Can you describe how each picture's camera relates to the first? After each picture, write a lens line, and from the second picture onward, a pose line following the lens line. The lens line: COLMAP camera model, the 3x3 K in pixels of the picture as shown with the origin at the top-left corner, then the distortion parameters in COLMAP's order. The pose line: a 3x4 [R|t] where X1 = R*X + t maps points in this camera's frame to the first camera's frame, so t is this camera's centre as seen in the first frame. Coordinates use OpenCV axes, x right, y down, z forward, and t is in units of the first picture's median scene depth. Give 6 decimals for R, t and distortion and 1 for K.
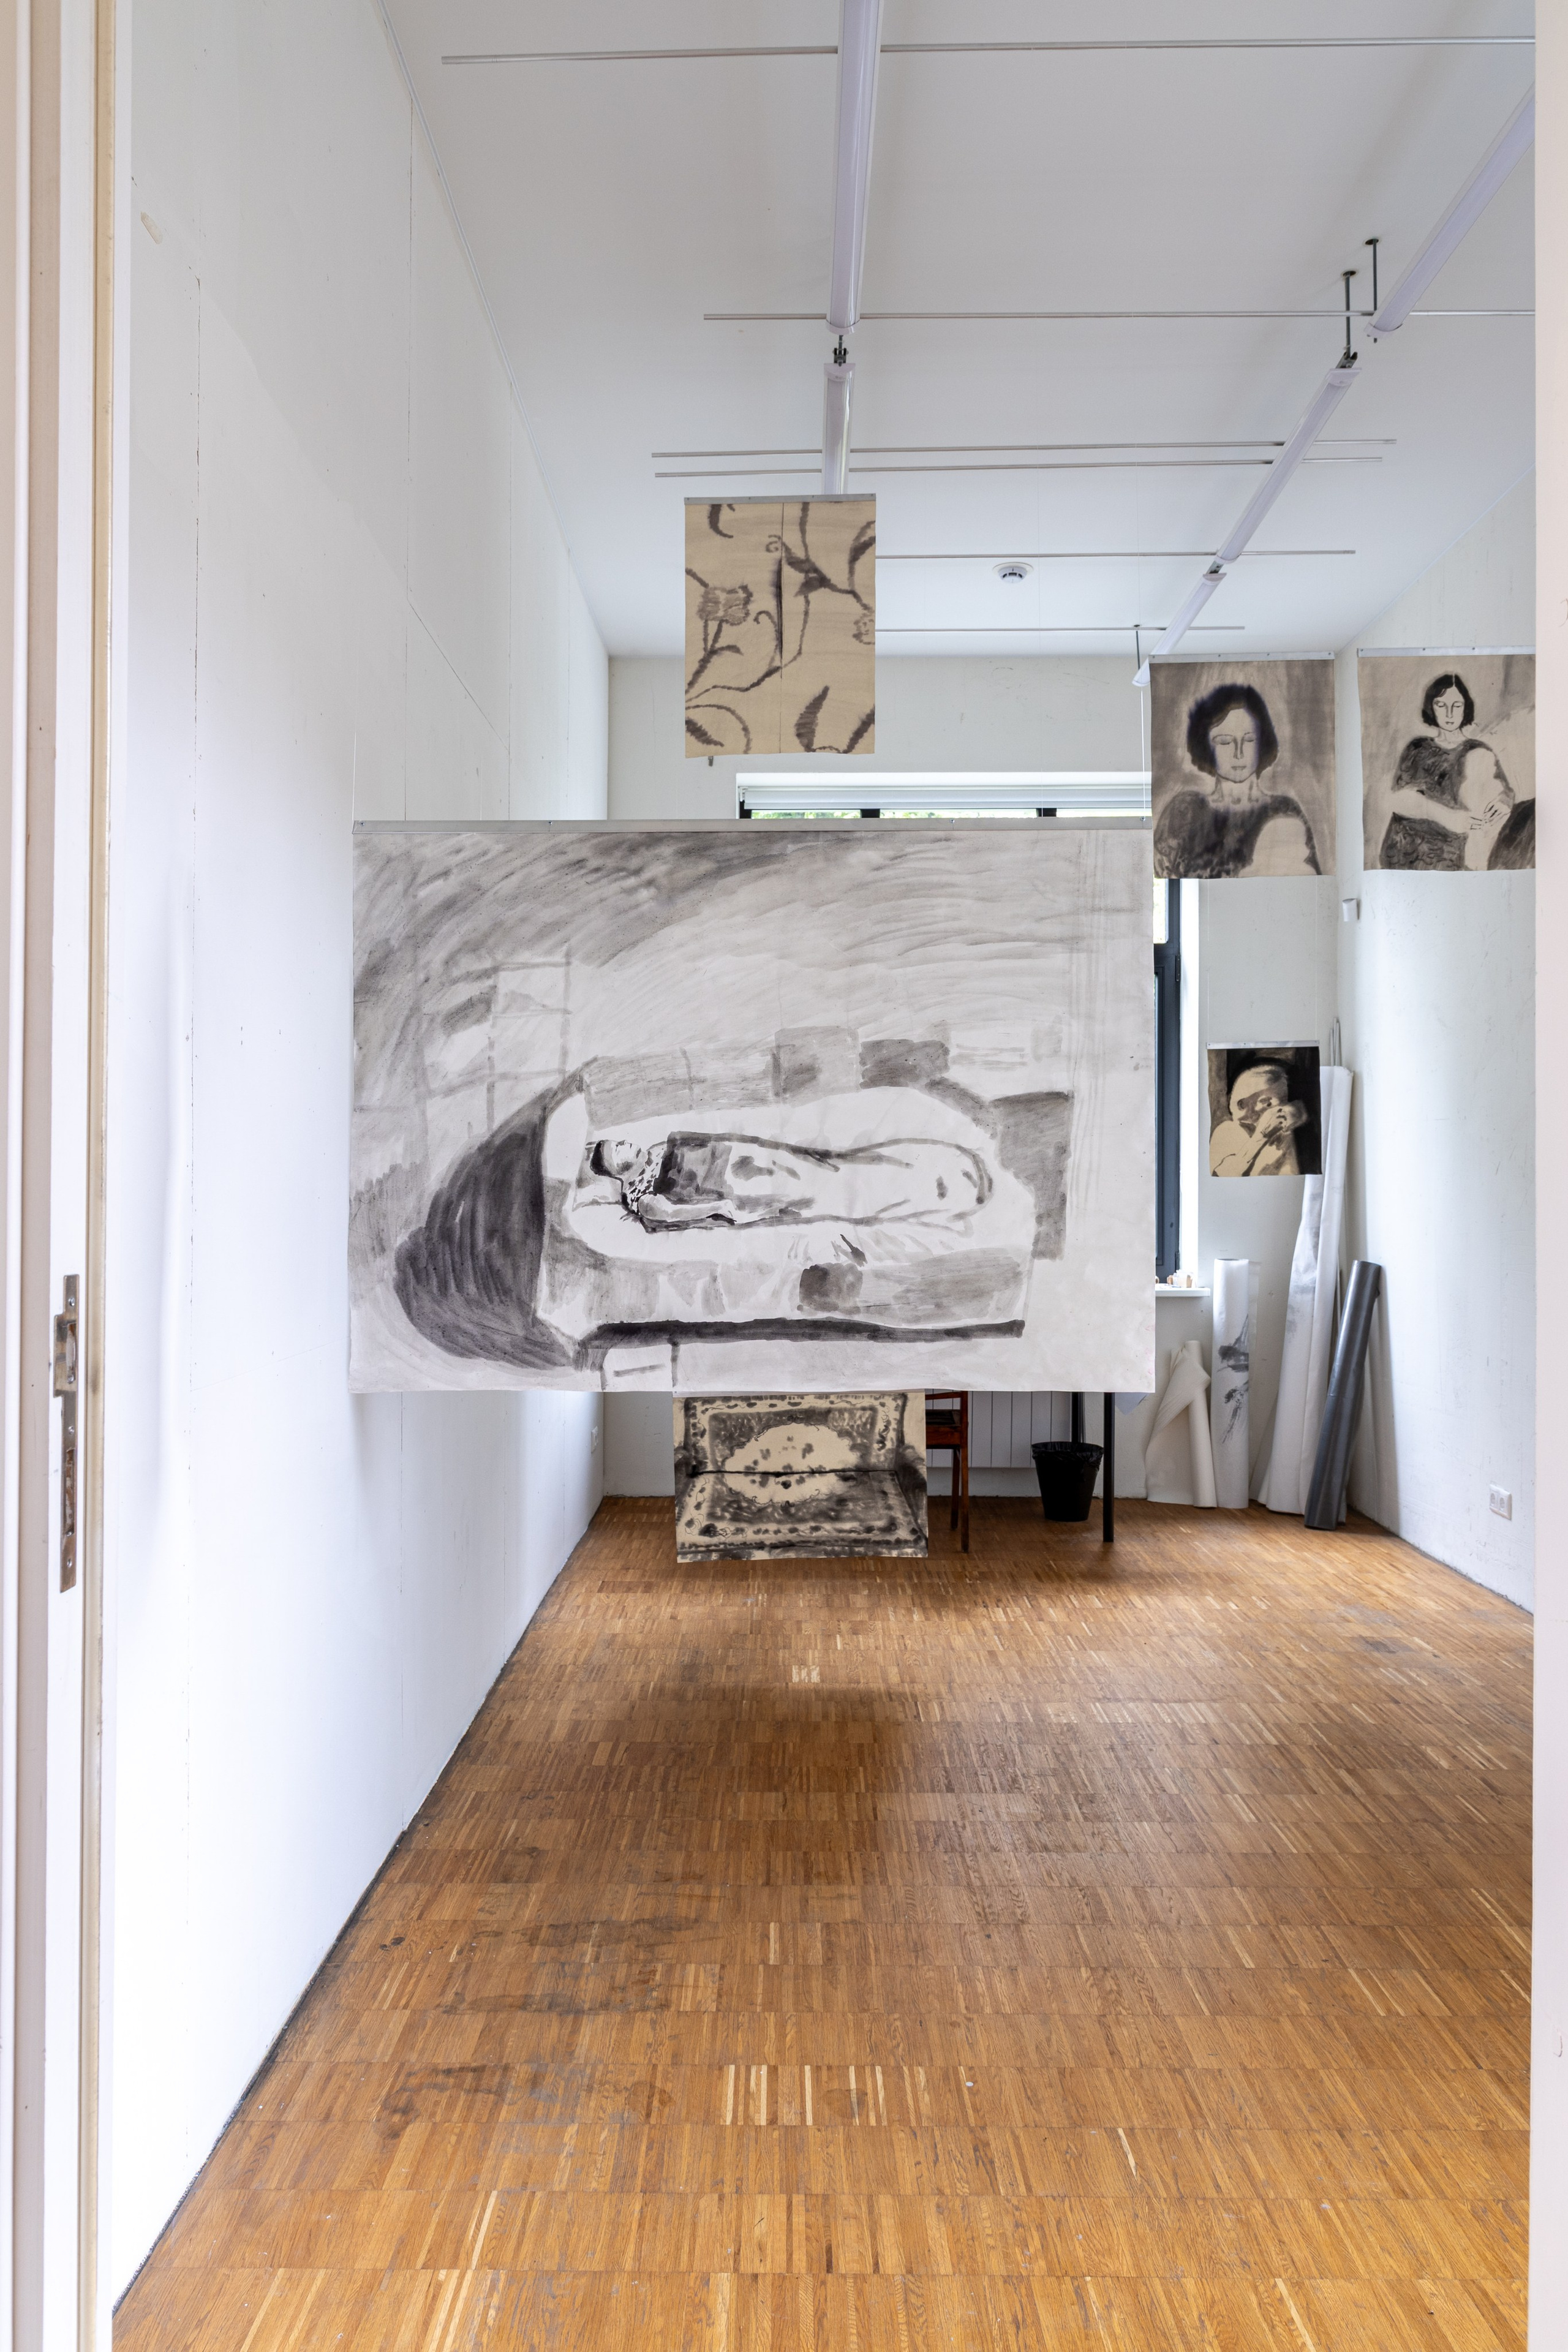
lens RADIAL K [[1730.0, 0, 829.1], [0, 1730.0, 1166.4], [0, 0, 1]] dist [-0.038087, 0.008541]
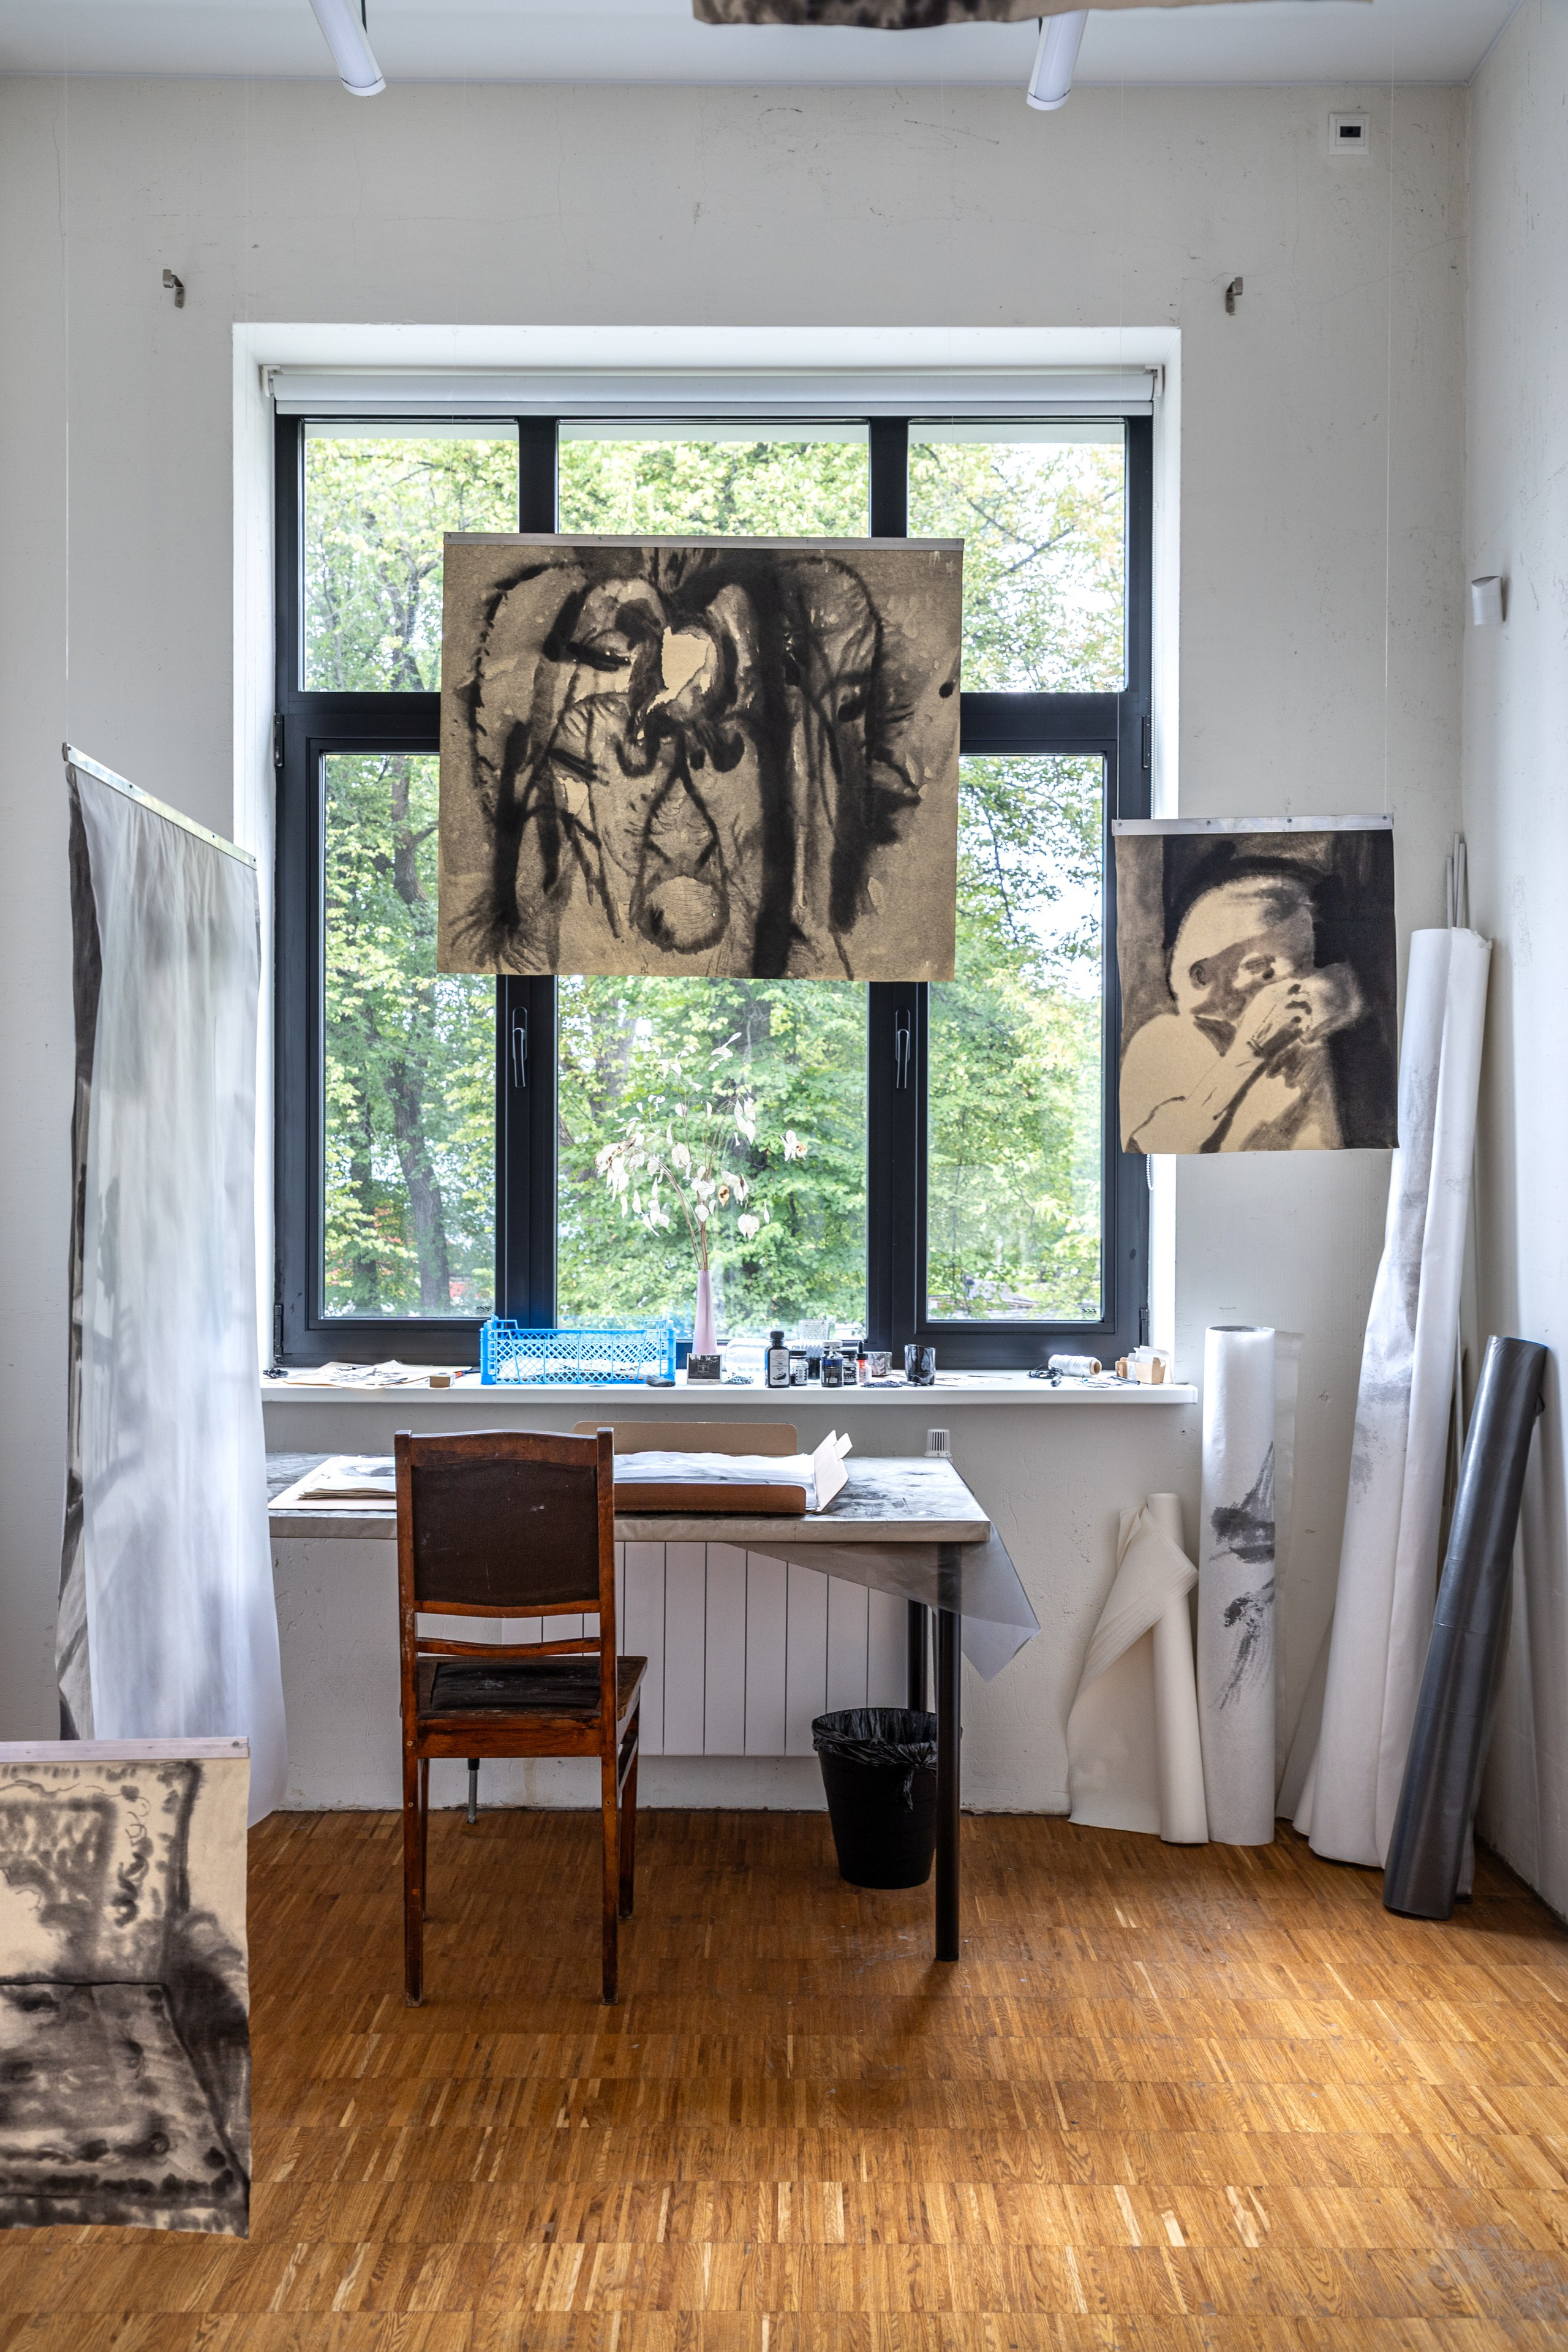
lens RADIAL K [[2317.1, 0, 838.8], [0, 2317.1, 1168.8], [0, 0, 1]] dist [0.036048, 0.000000]
pose [[0.999936, 0.001447, 0.011197, 0.169881], [-0.001533, 0.999969, 0.007700, 0.006520], [-0.011185, -0.007717, 0.999908, 0.523558]]
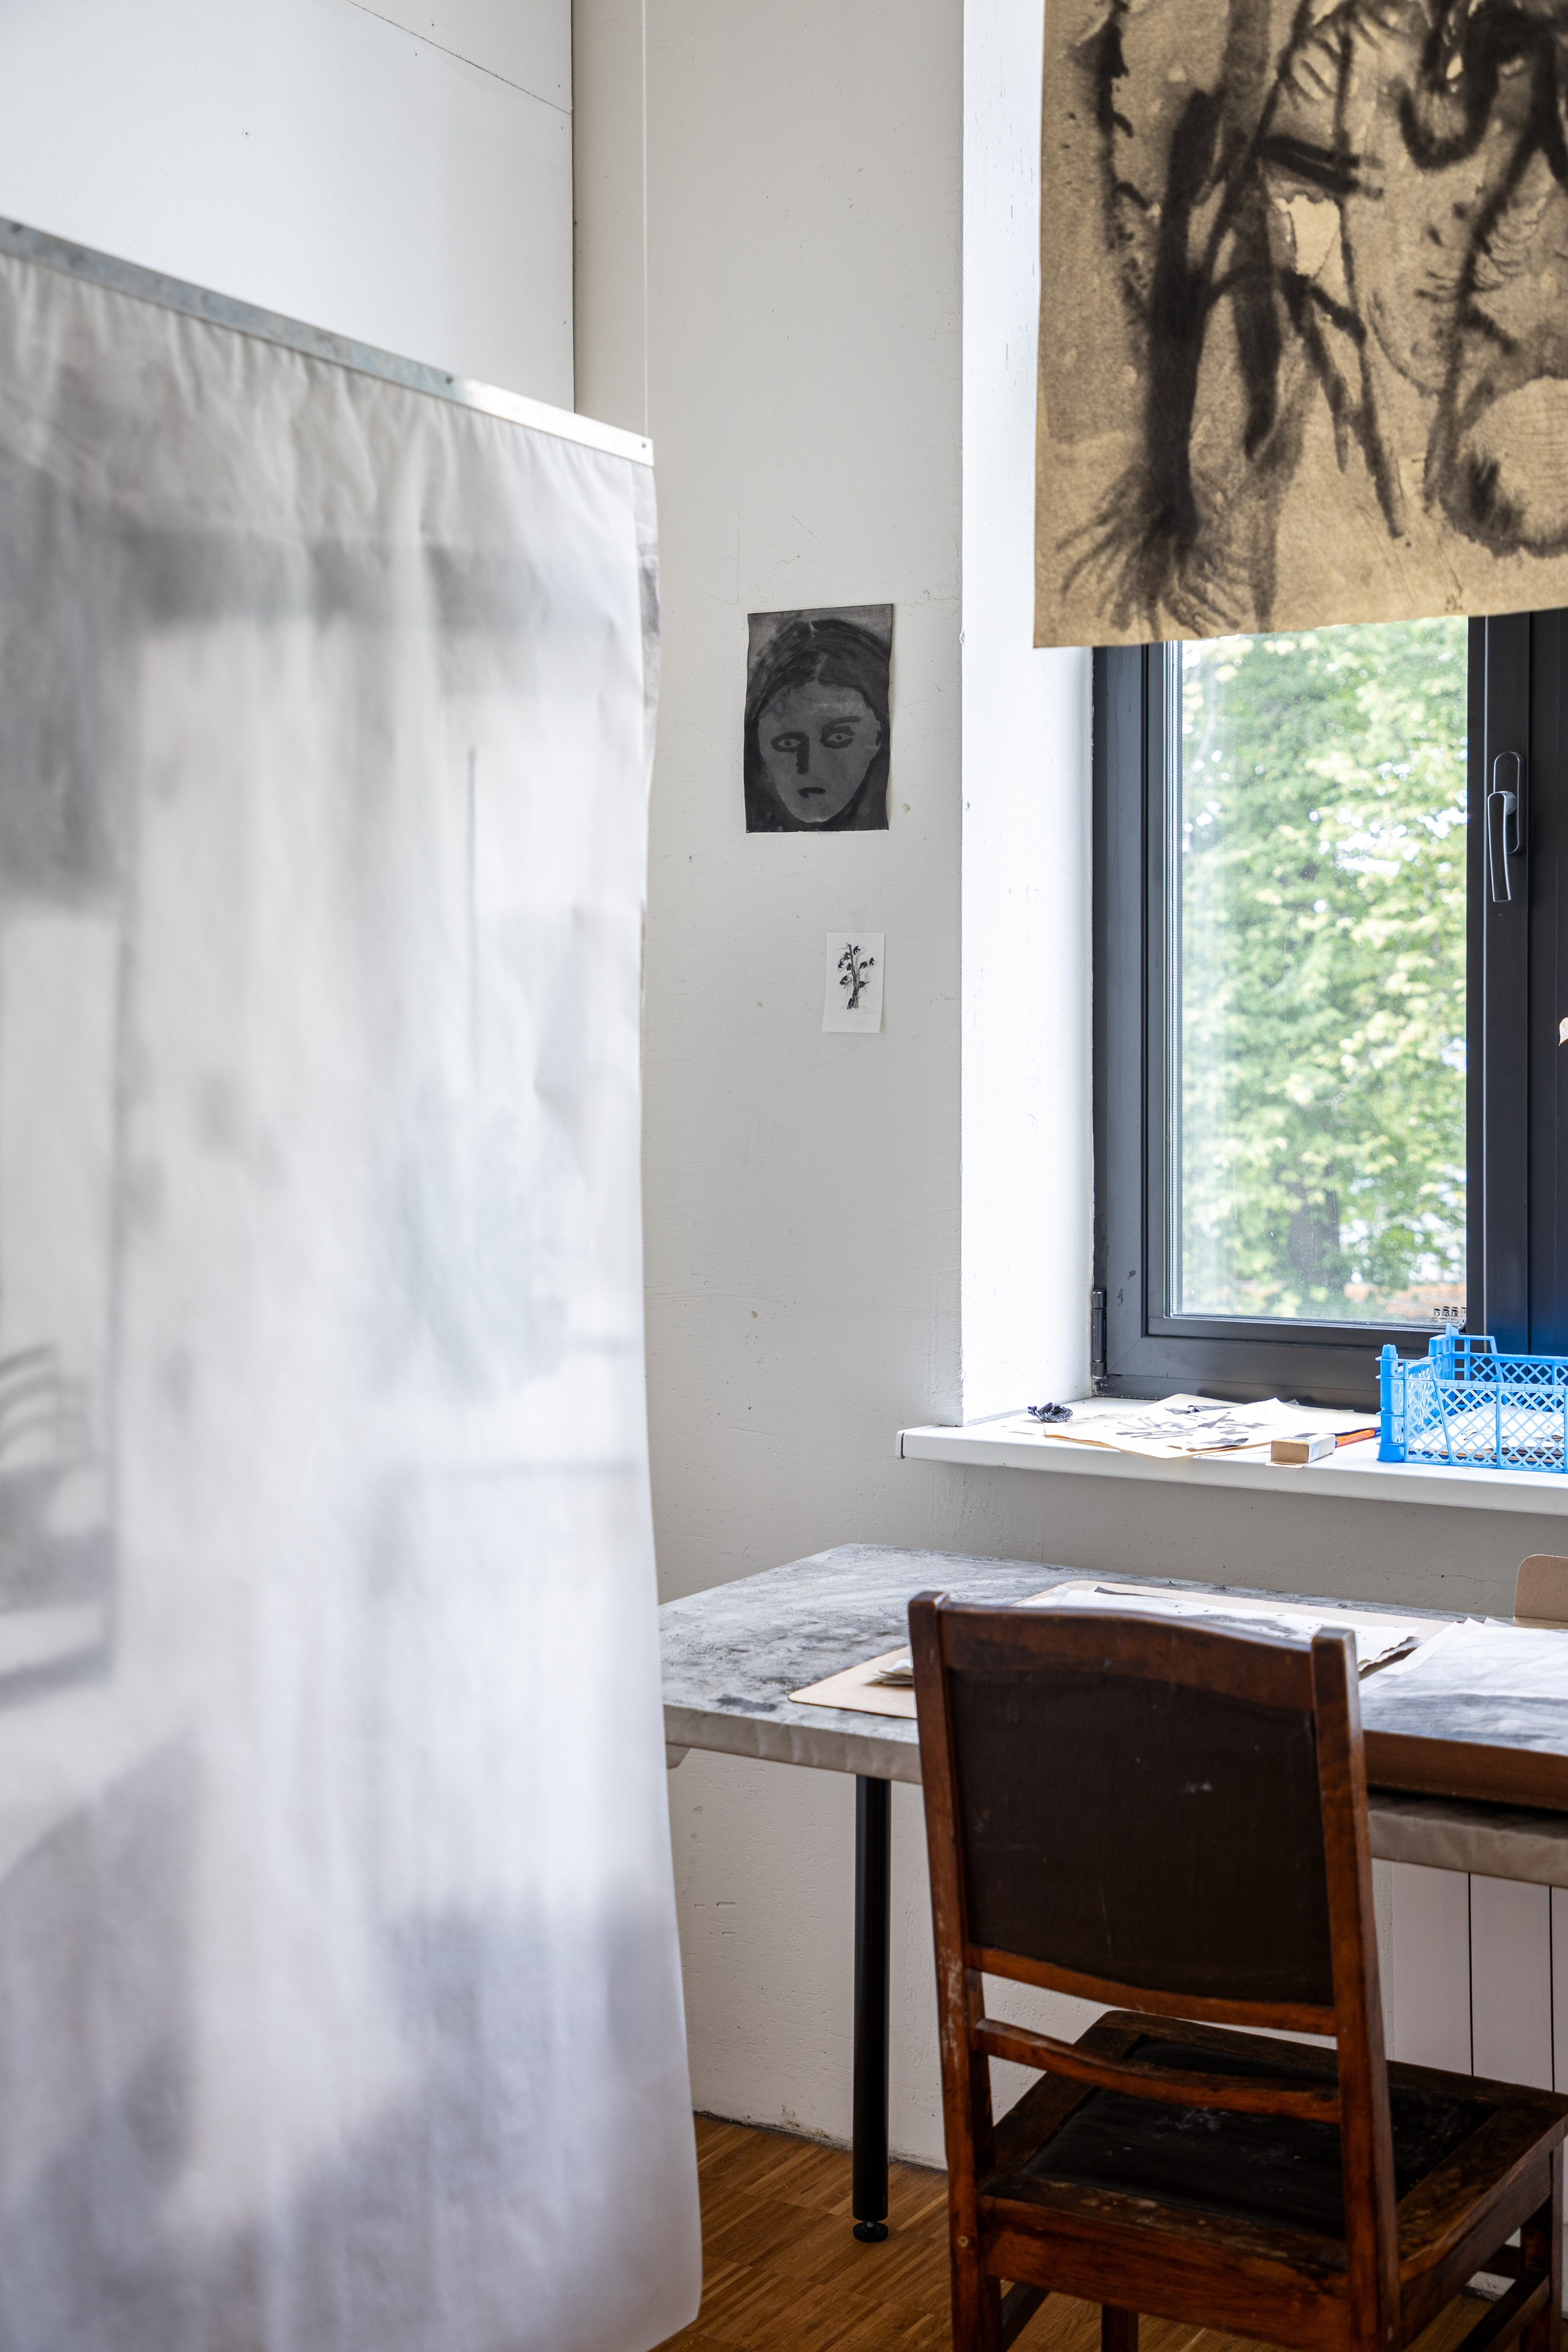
lens RADIAL K [[2890.7, 0, 749.9], [0, 2890.7, 1100.0], [0, 0, 1]] dist [0.099605, 0.000000]
pose [[0.848860, 0.003082, -0.528609, 0.253768], [0.007960, 0.999795, 0.018612, 0.011133], [0.528558, -0.020007, 0.848661, 0.872416]]
